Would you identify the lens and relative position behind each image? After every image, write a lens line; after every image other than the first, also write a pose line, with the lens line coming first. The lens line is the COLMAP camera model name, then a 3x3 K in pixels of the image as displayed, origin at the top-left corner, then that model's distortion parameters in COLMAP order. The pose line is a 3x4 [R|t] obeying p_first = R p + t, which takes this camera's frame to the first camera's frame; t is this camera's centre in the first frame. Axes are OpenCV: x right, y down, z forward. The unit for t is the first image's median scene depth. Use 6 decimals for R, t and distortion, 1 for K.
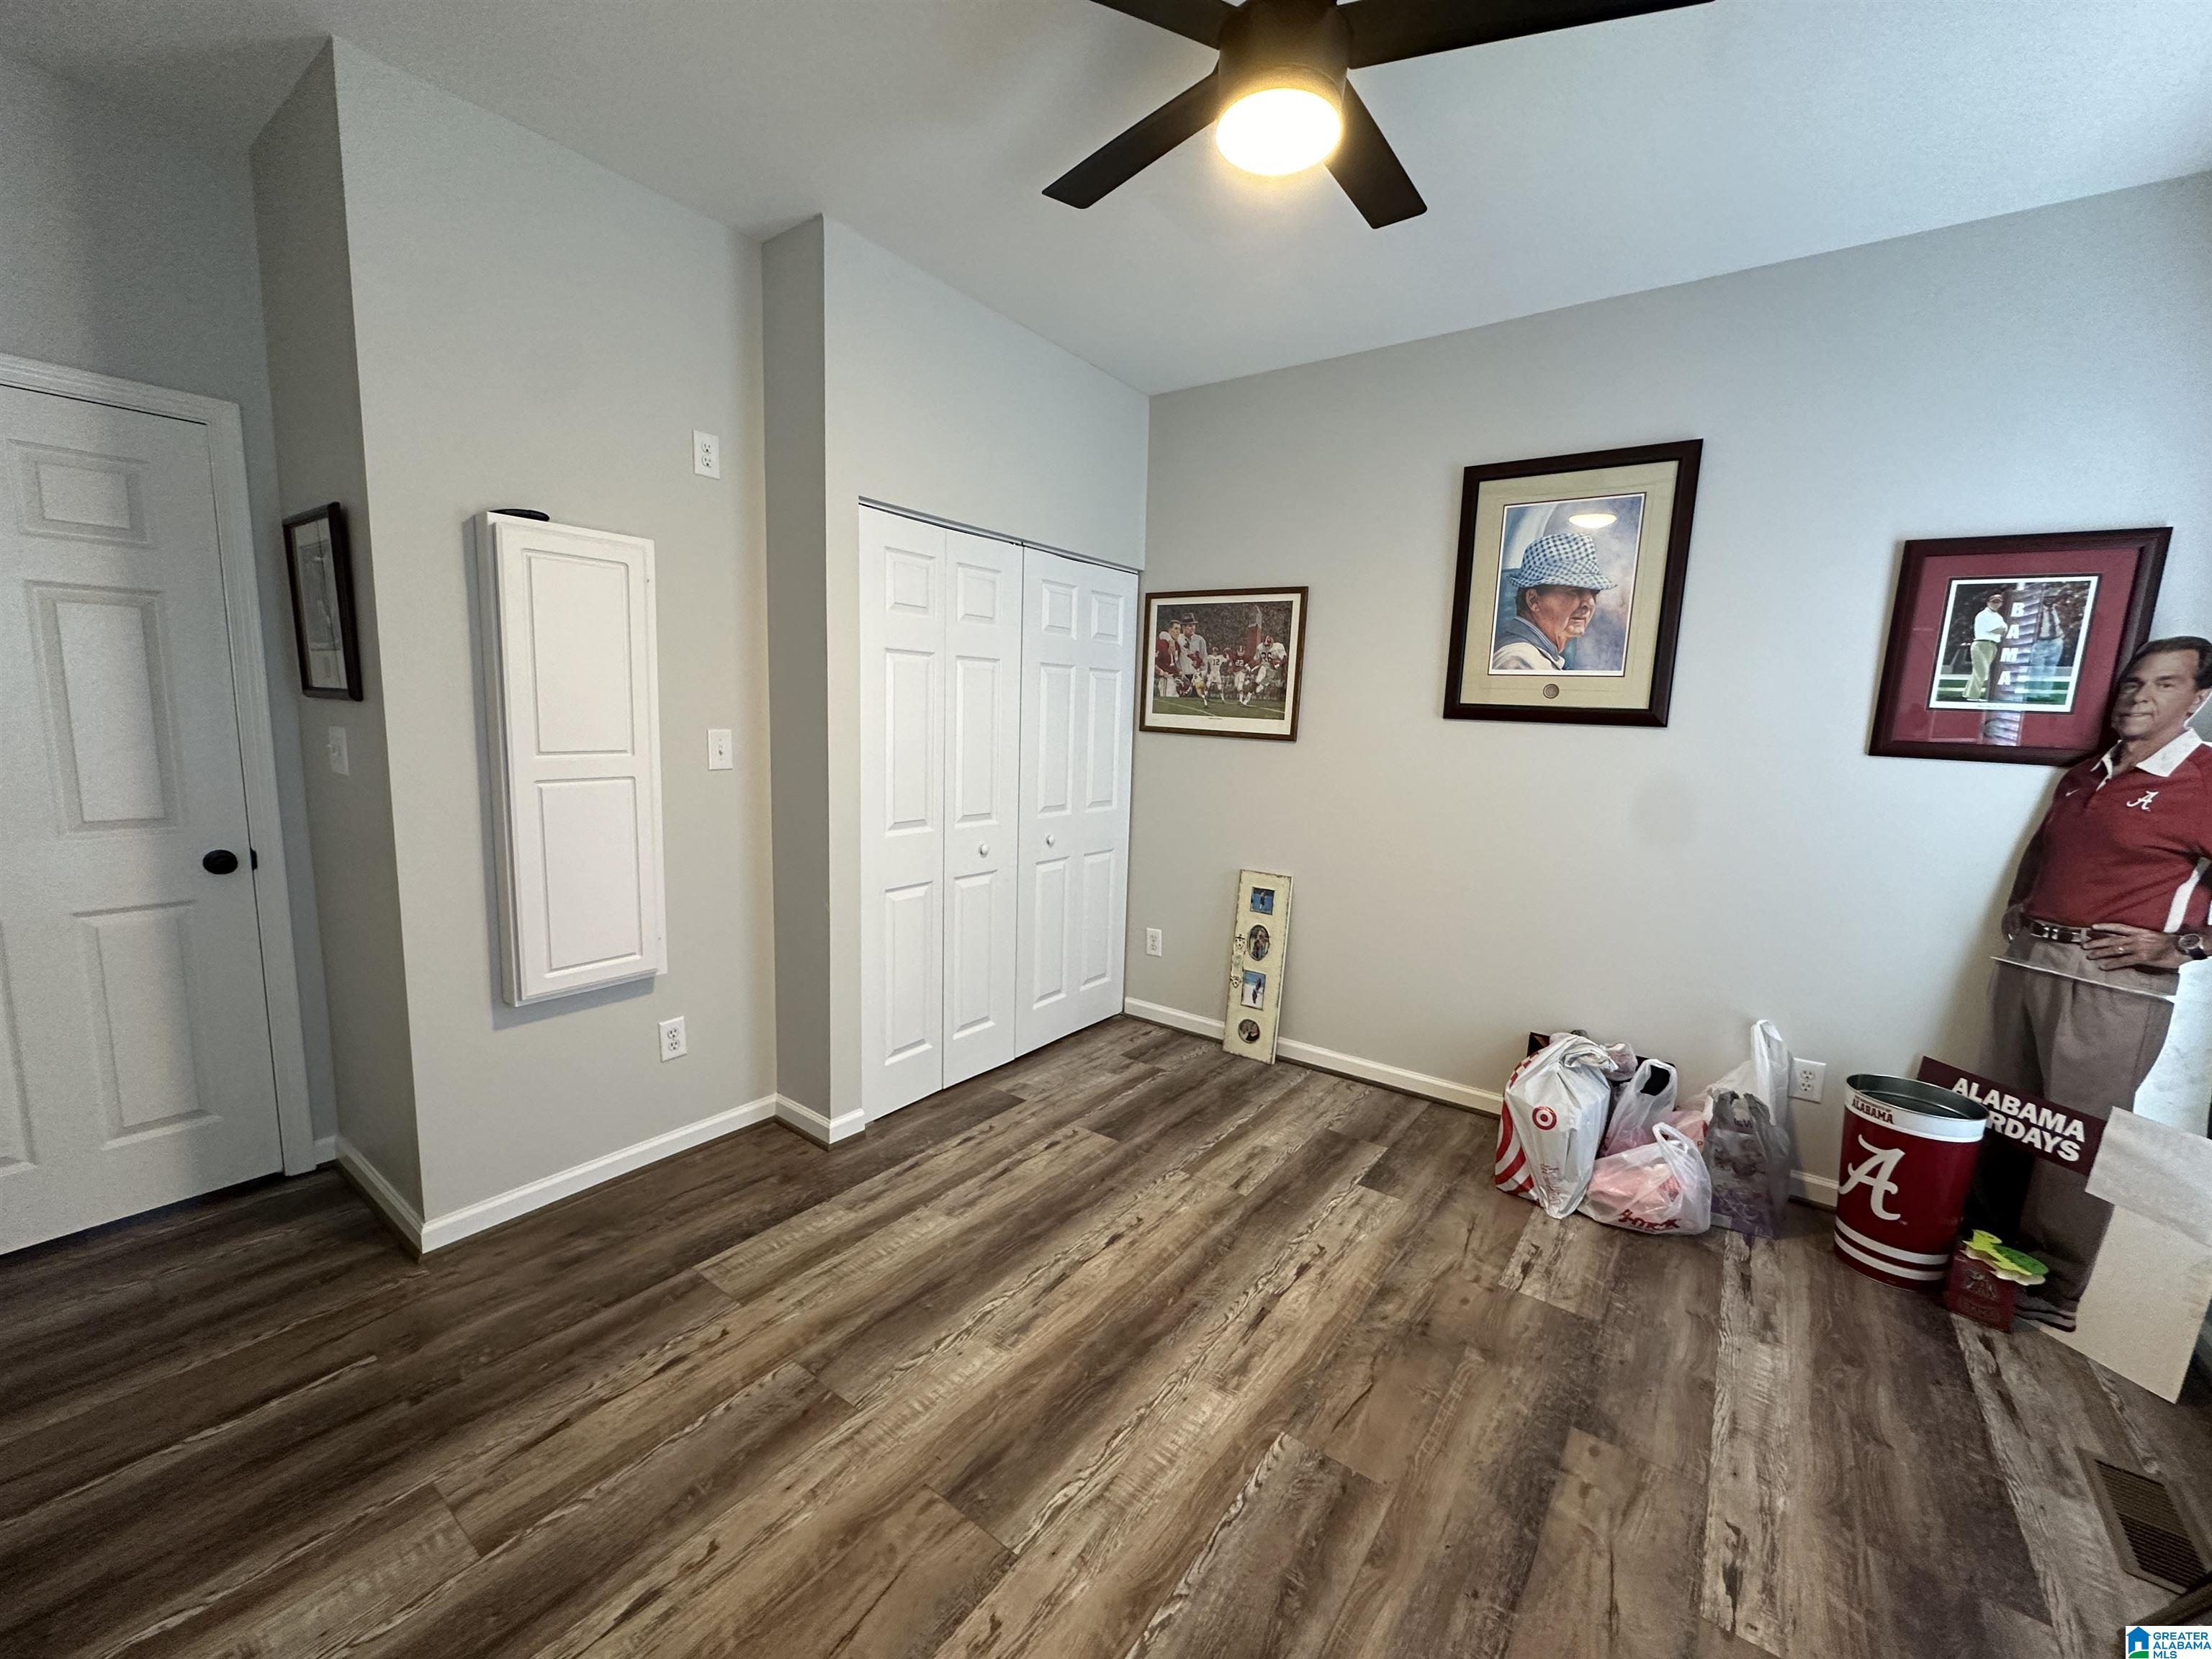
lens RADIAL K [[883.9, 0, 1141.7], [0, 883.9, 854.6], [0, 0, 1]] dist [-0.003744, 0.001283]
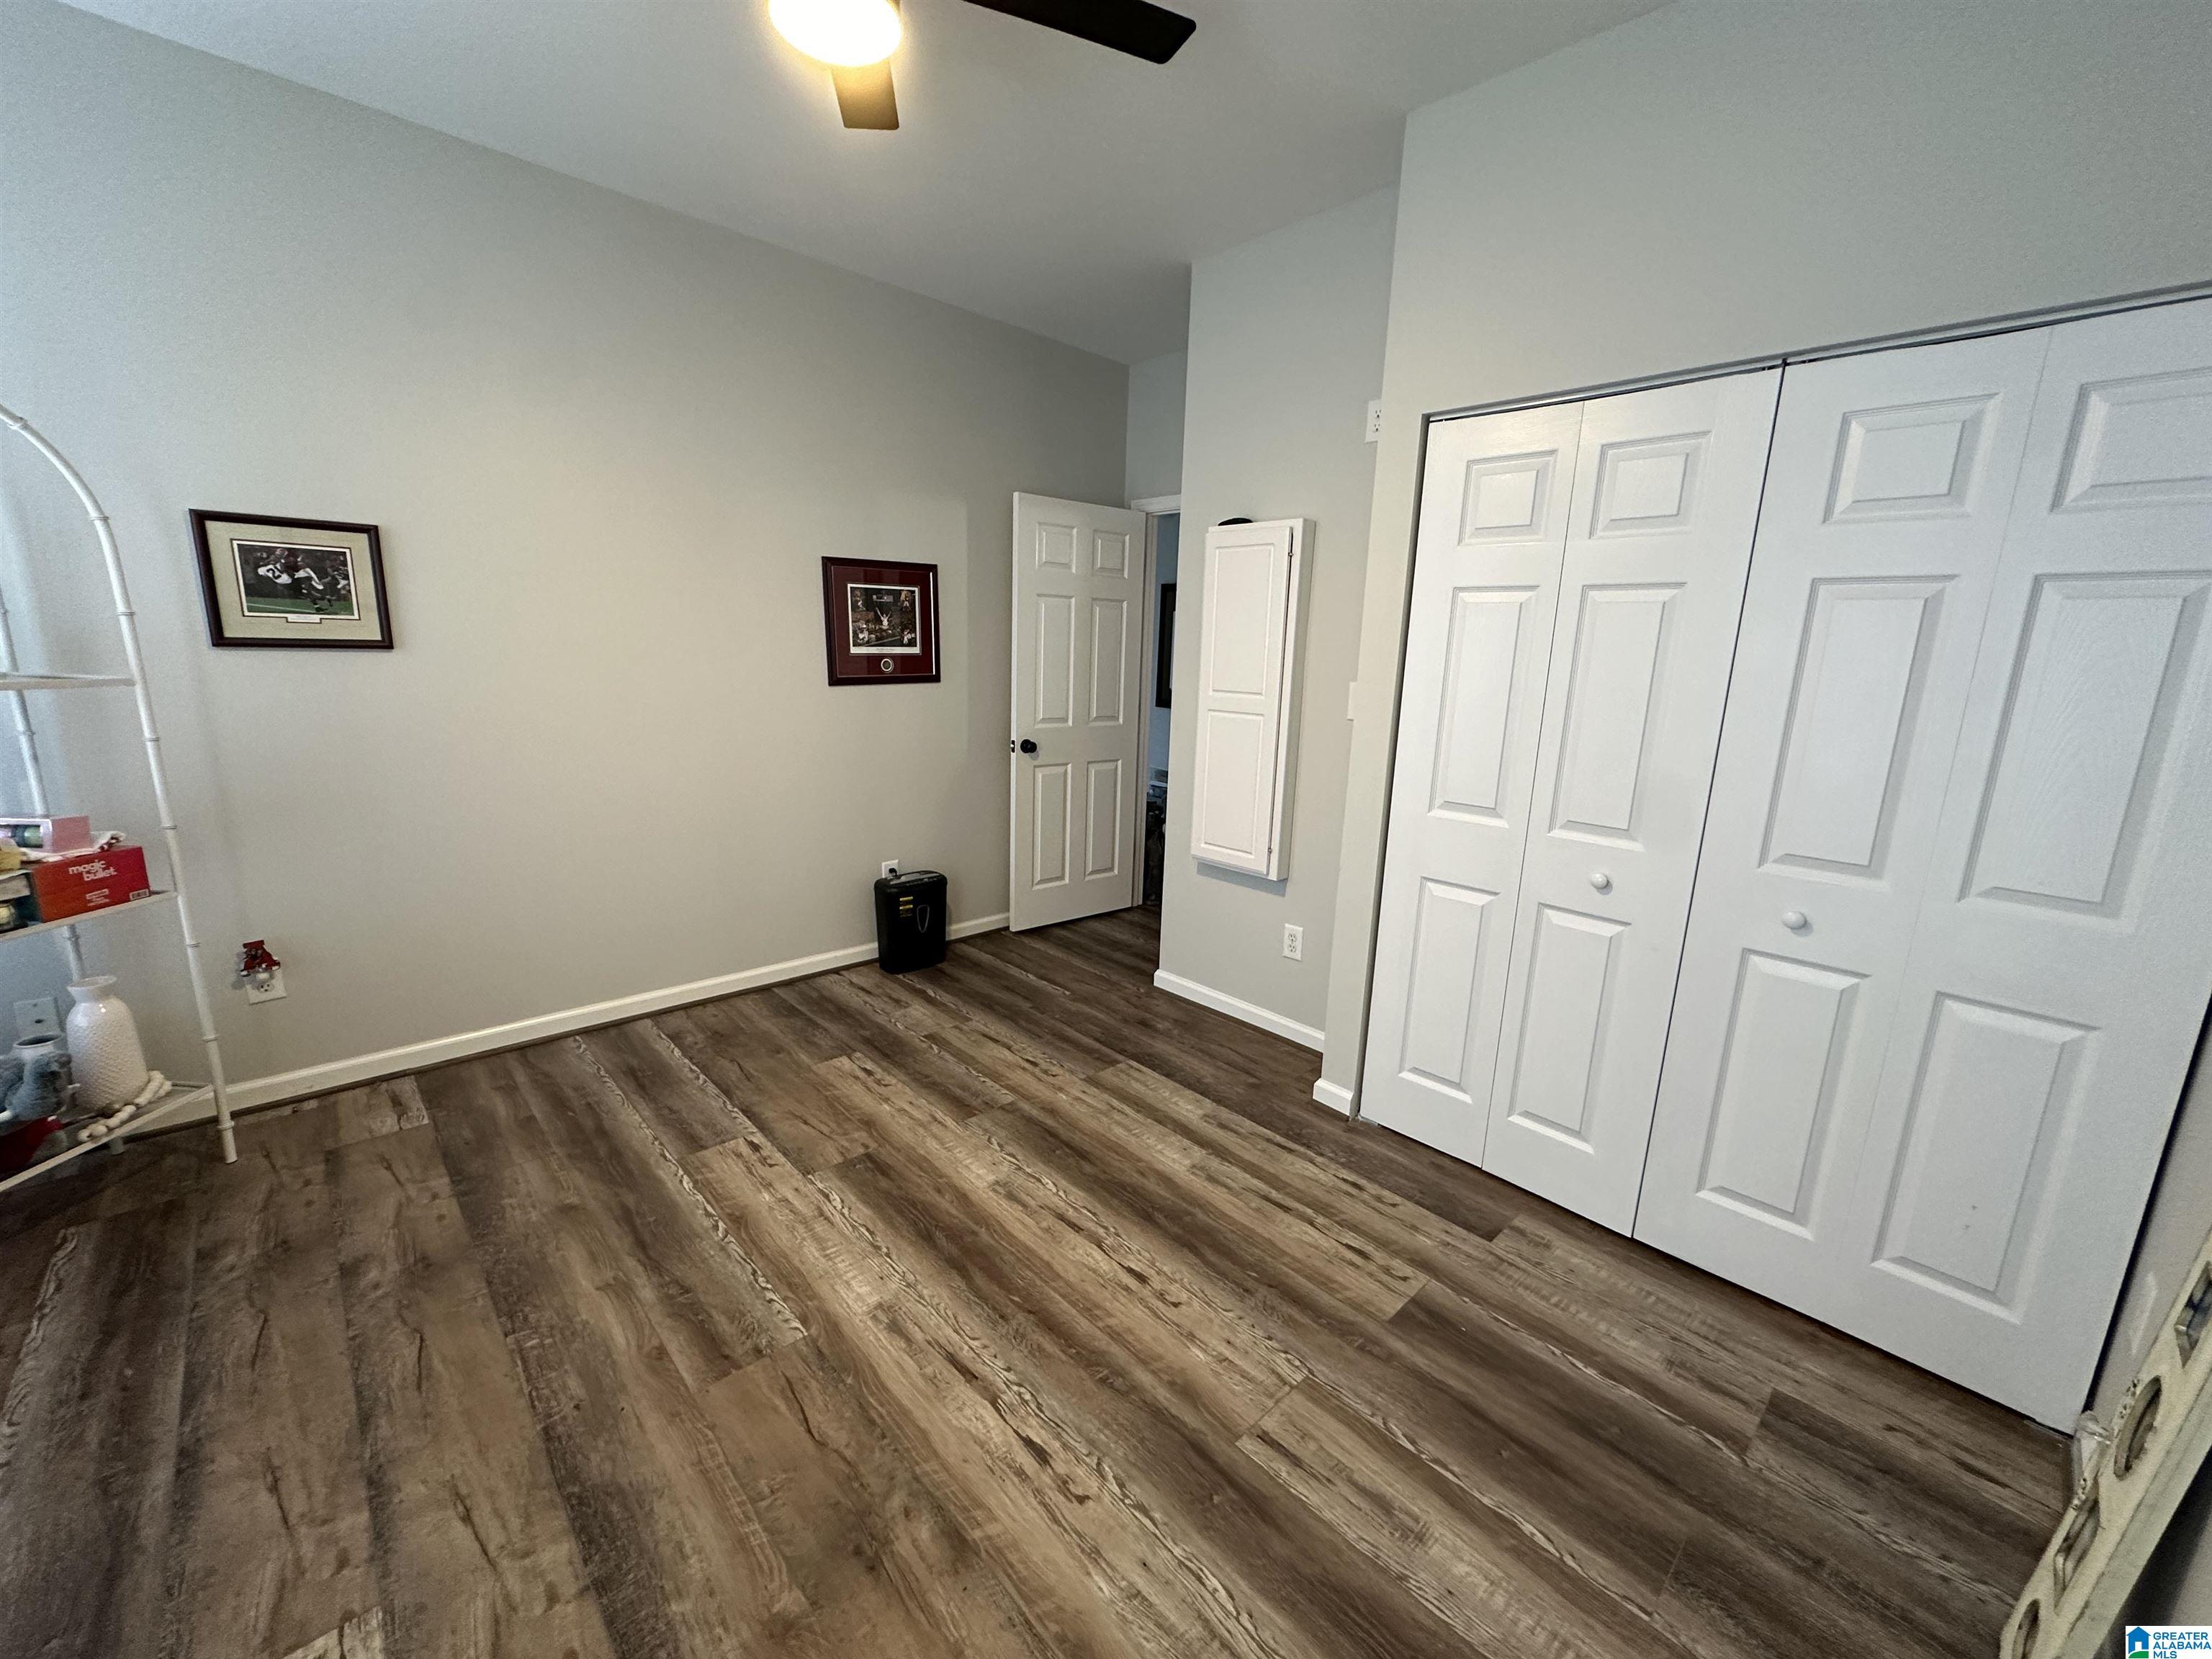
lens RADIAL K [[883.9, 0, 1072.2], [0, 883.9, 849.6], [0, 0, 1]] dist [-0.003744, 0.001283]
pose [[-0.231057, 0.178780, -0.956374, 0.822722], [-0.196114, 0.954238, 0.225762, -0.152657], [0.952970, 0.239722, -0.185422, 1.140988]]
